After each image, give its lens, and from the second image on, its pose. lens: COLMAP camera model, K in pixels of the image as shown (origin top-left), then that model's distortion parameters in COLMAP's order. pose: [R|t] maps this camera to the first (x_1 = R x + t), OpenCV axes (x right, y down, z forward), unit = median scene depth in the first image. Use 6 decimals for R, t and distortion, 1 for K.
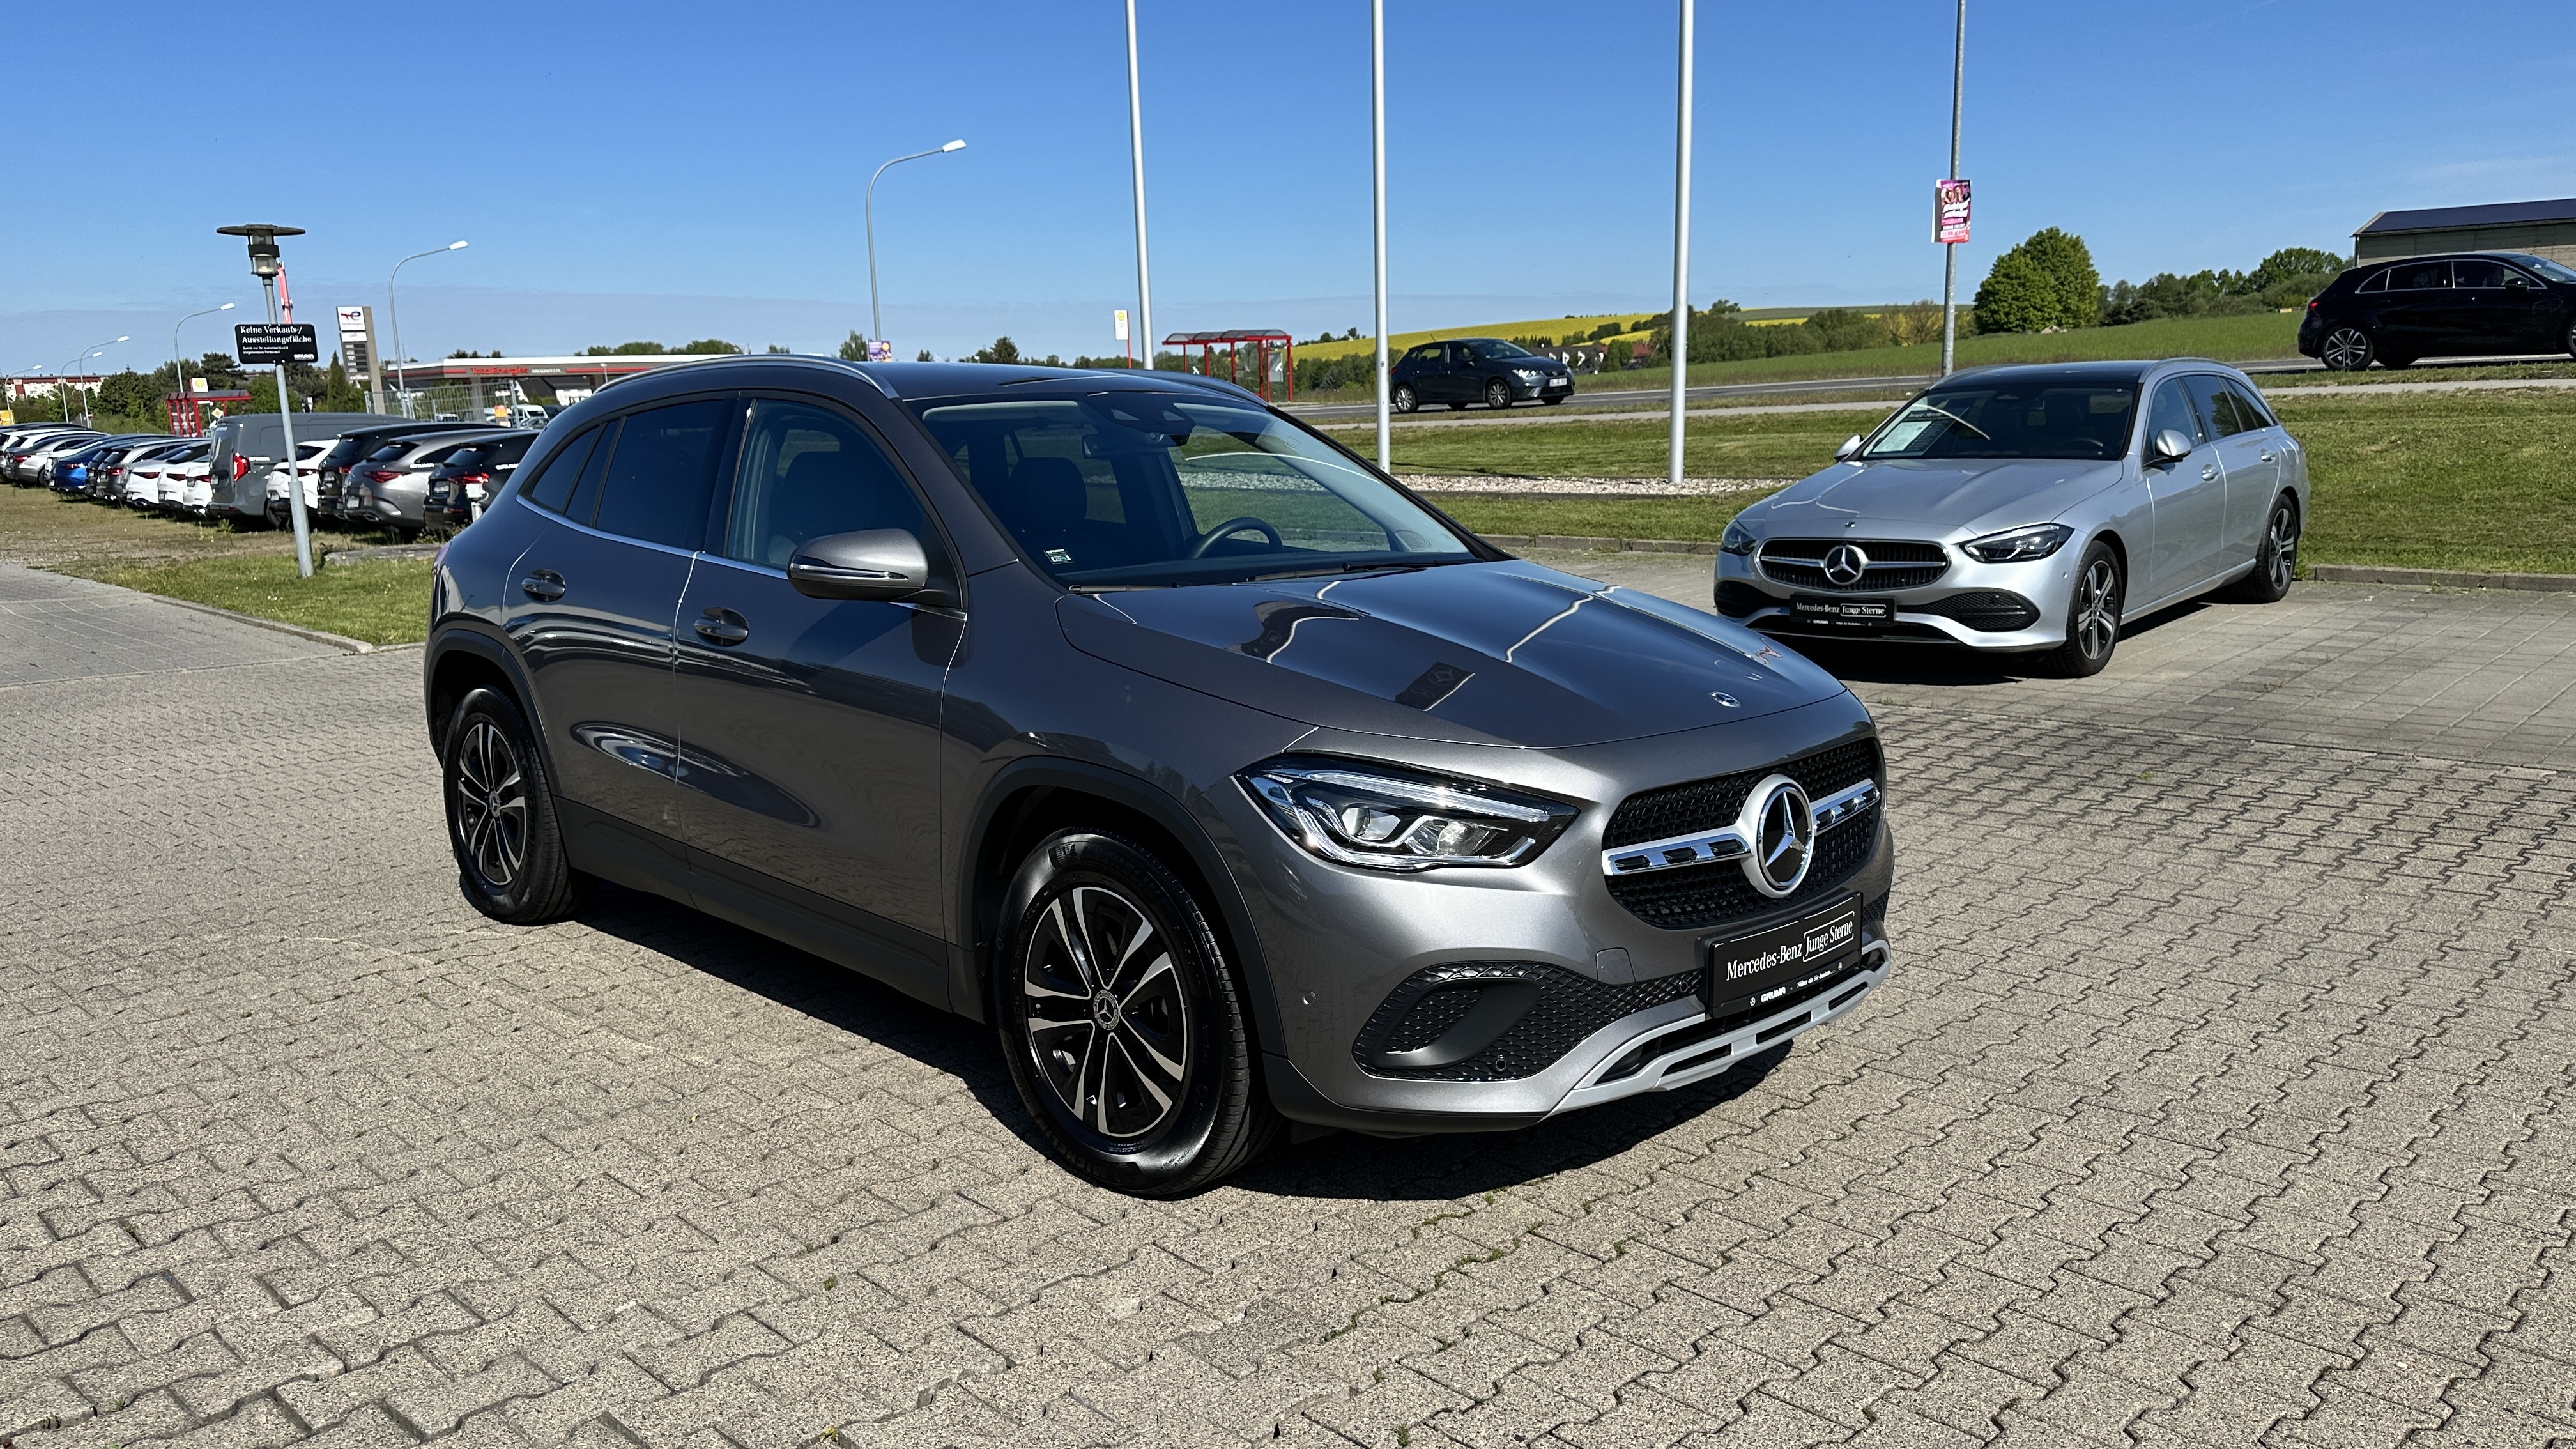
lens RADIAL K [[1798.0, 0, 1316.3], [0, 1798.0, 736.3], [0, 0, 1]] dist [0.062313, -0.075062]
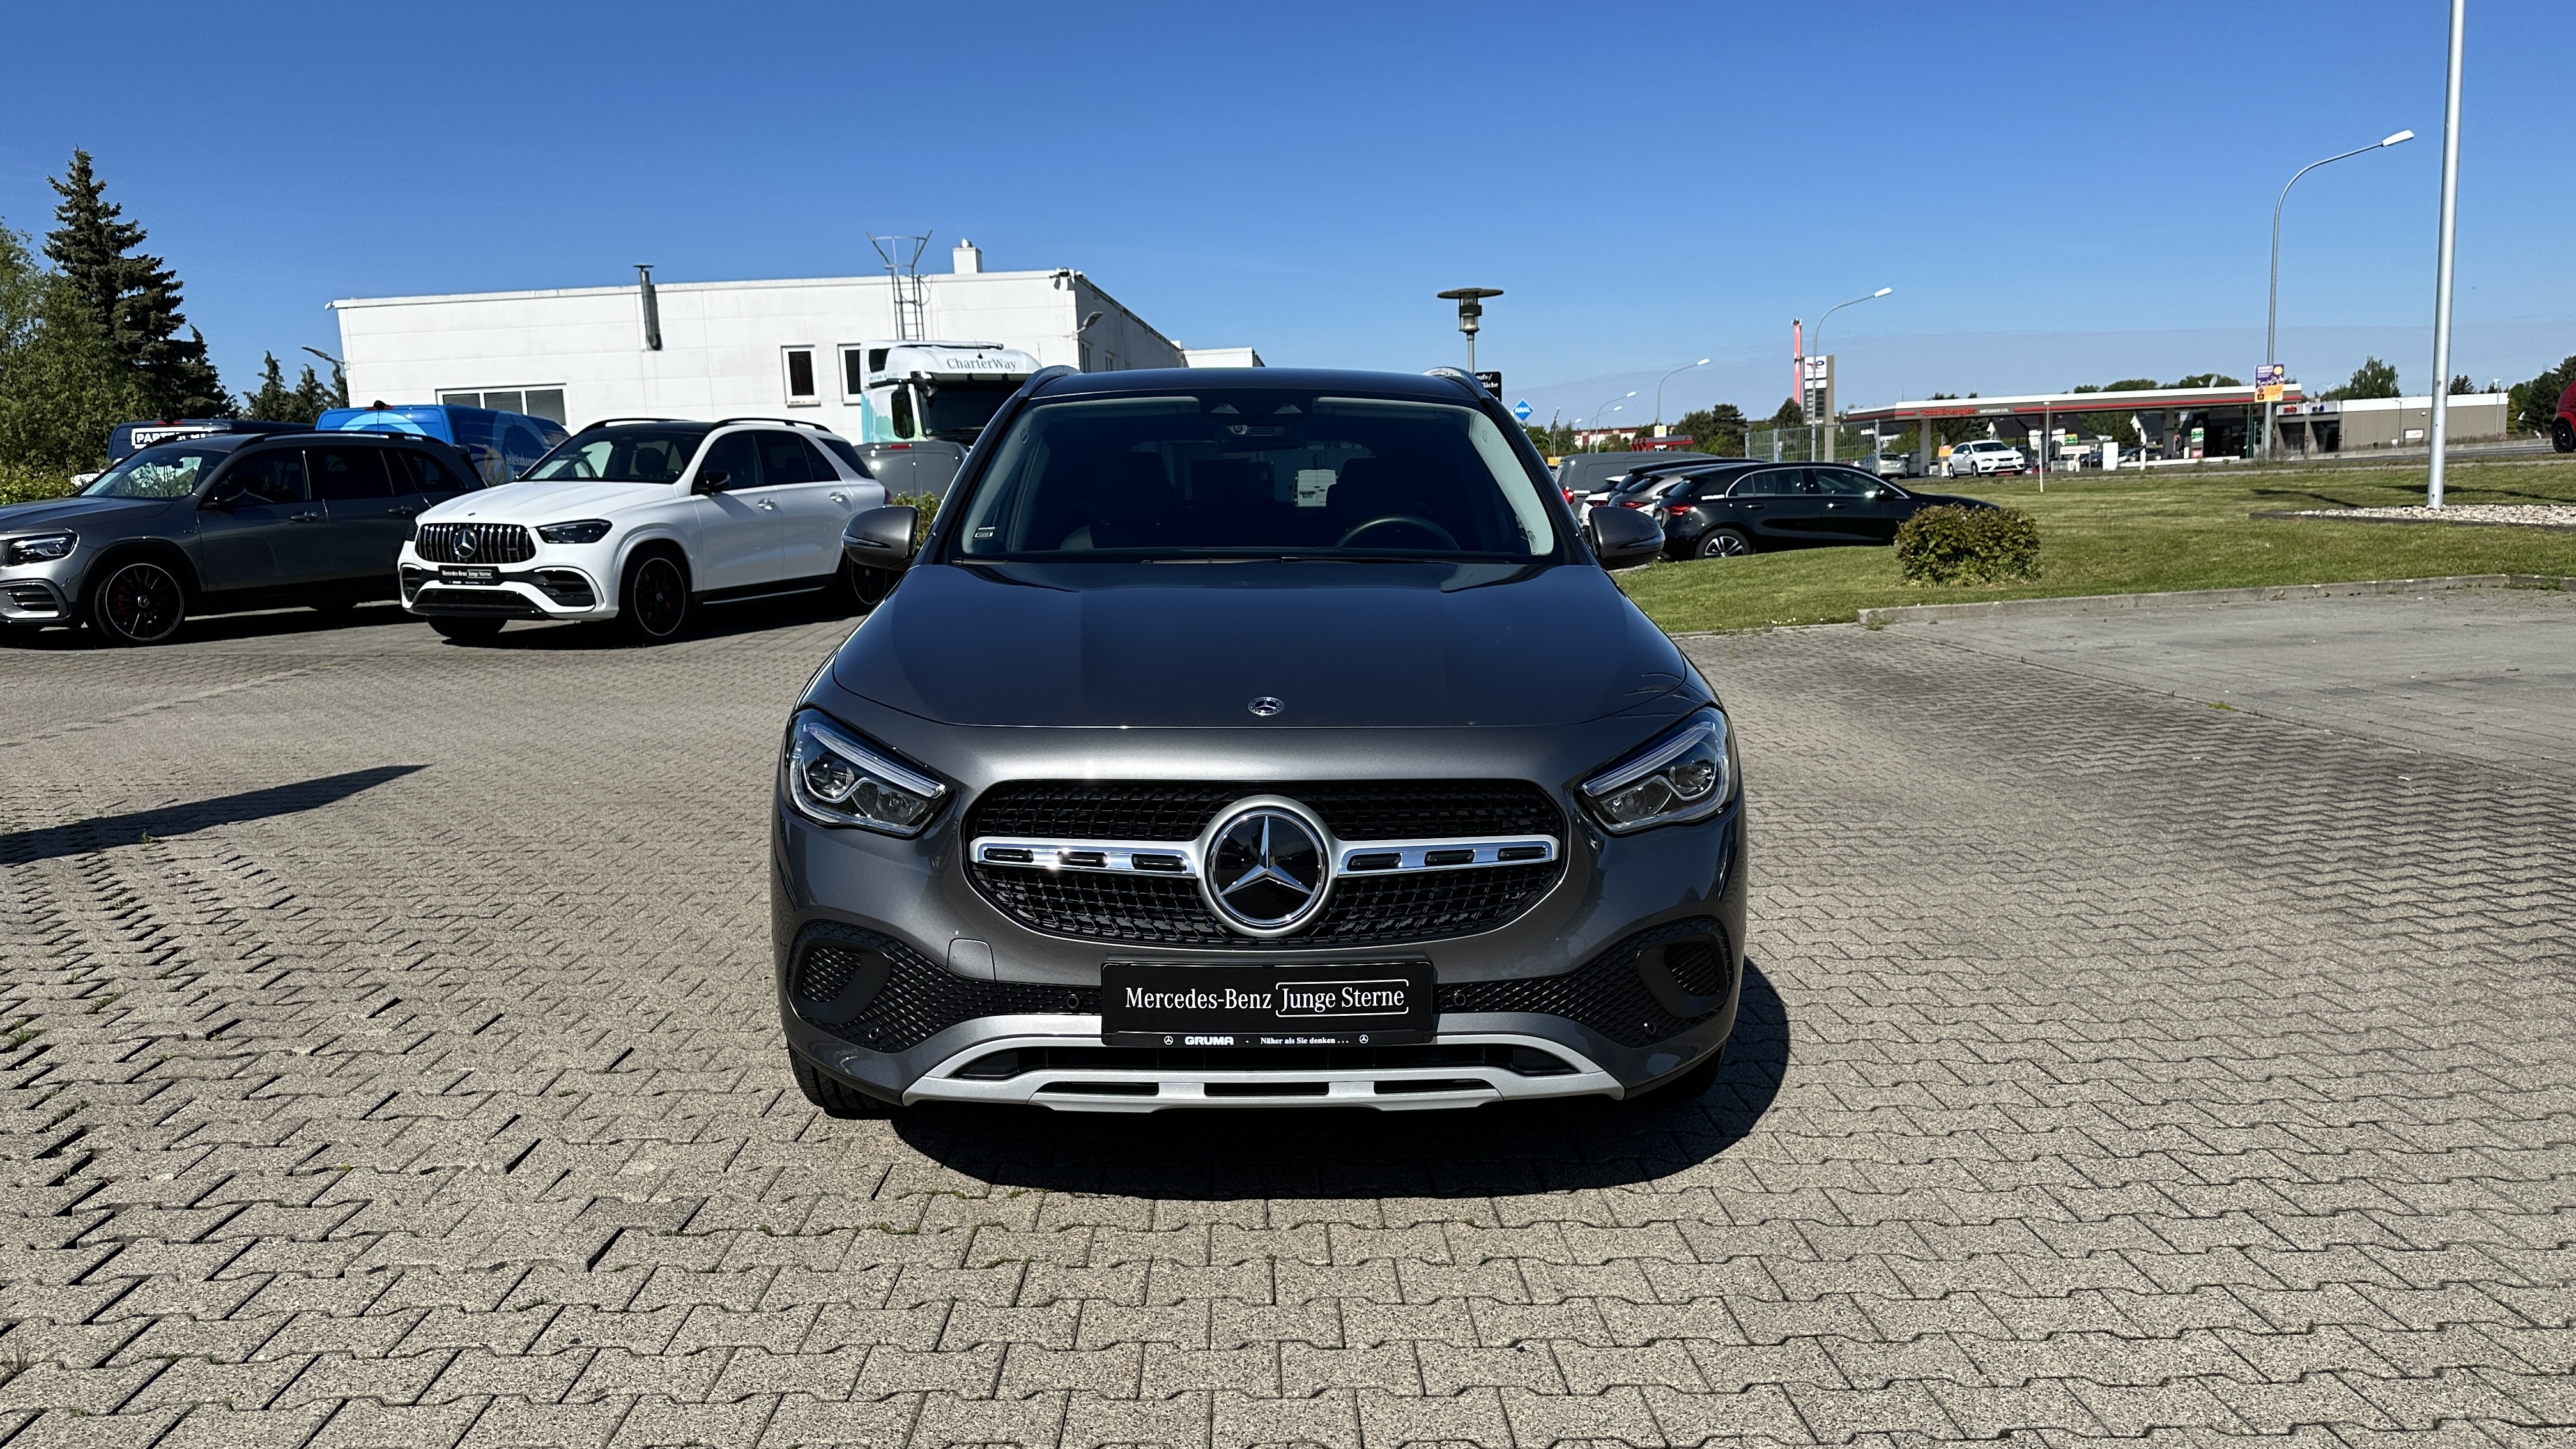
lens RADIAL K [[1827.2, 0, 1300.3], [0, 1827.2, 715.1], [0, 0, 1]] dist [0.124823, -0.213732]
pose [[0.720978, 0.092130, -0.686806, 0.385118], [-0.116846, 0.993094, 0.010557, -0.012539], [0.683036, 0.072639, 0.726764, 0.161911]]
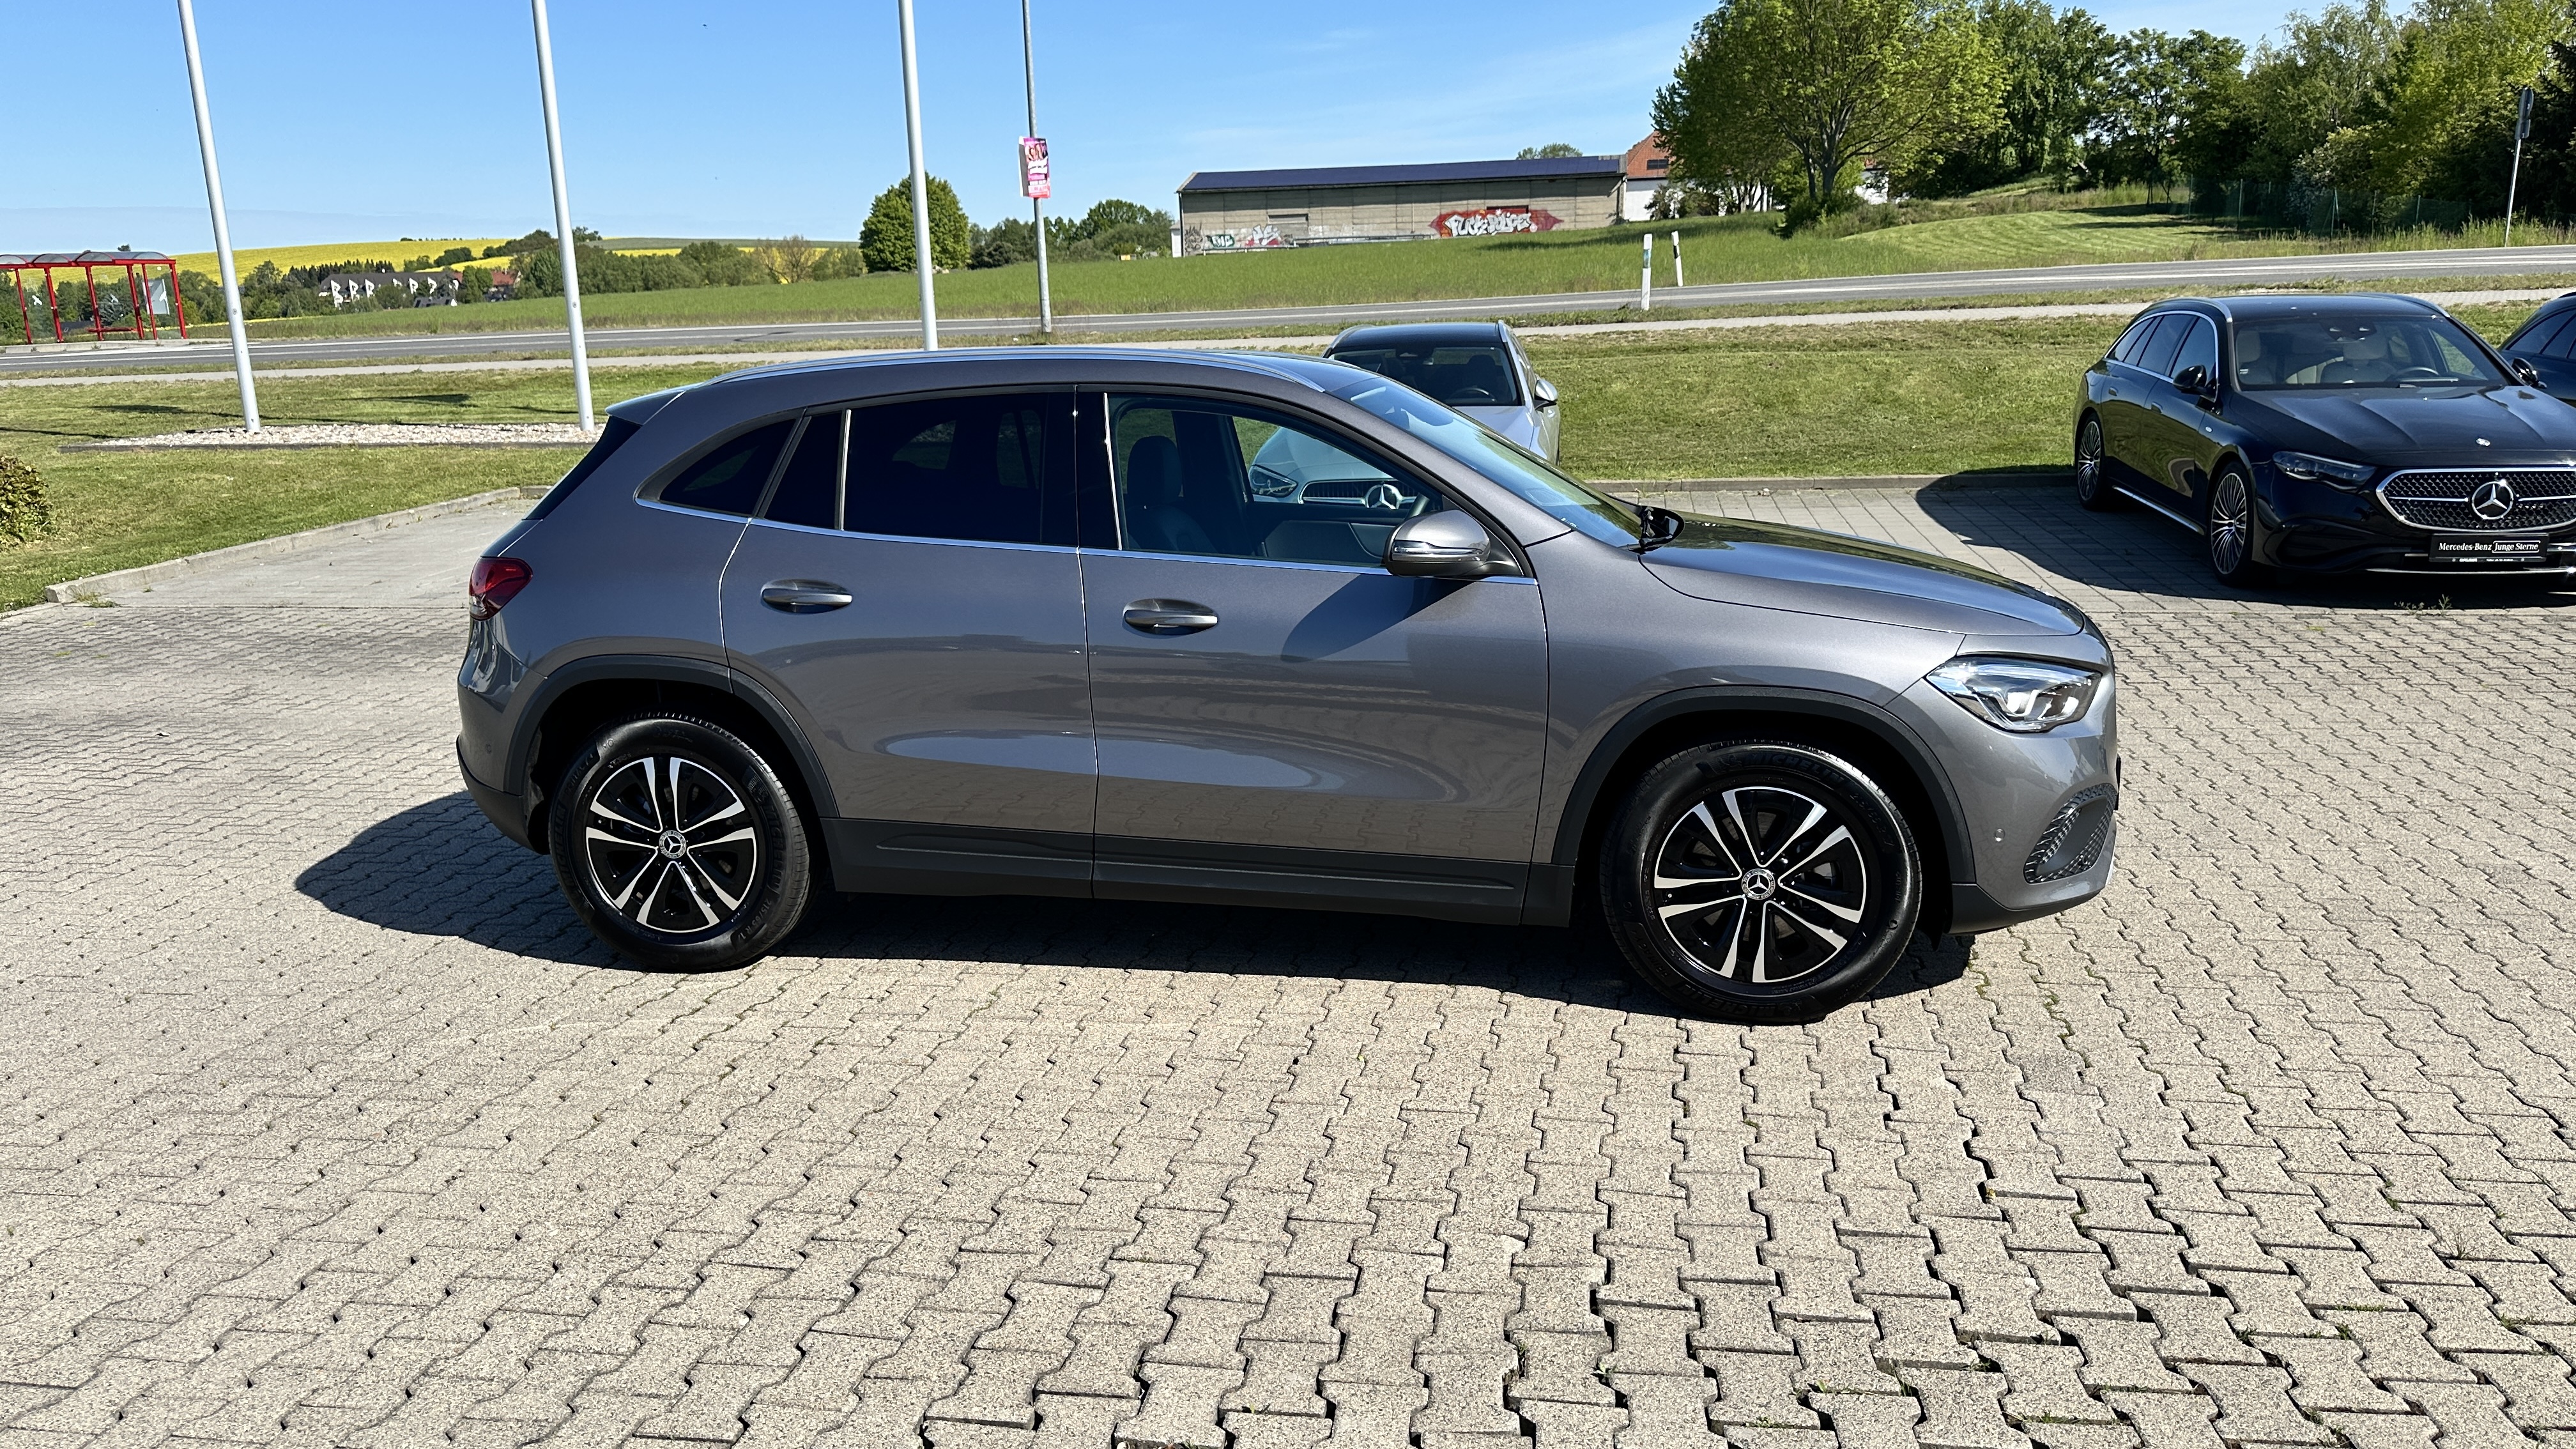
lens RADIAL K [[1784.8, 0, 1288.0], [0, 1784.8, 724.5], [0, 0, 1]] dist [0.121891, -0.128870]
pose [[0.838278, -0.122362, 0.531335, -0.507136], [0.107207, 0.992460, 0.059415, -0.032662], [-0.534599, 0.007156, 0.845075, 0.058056]]
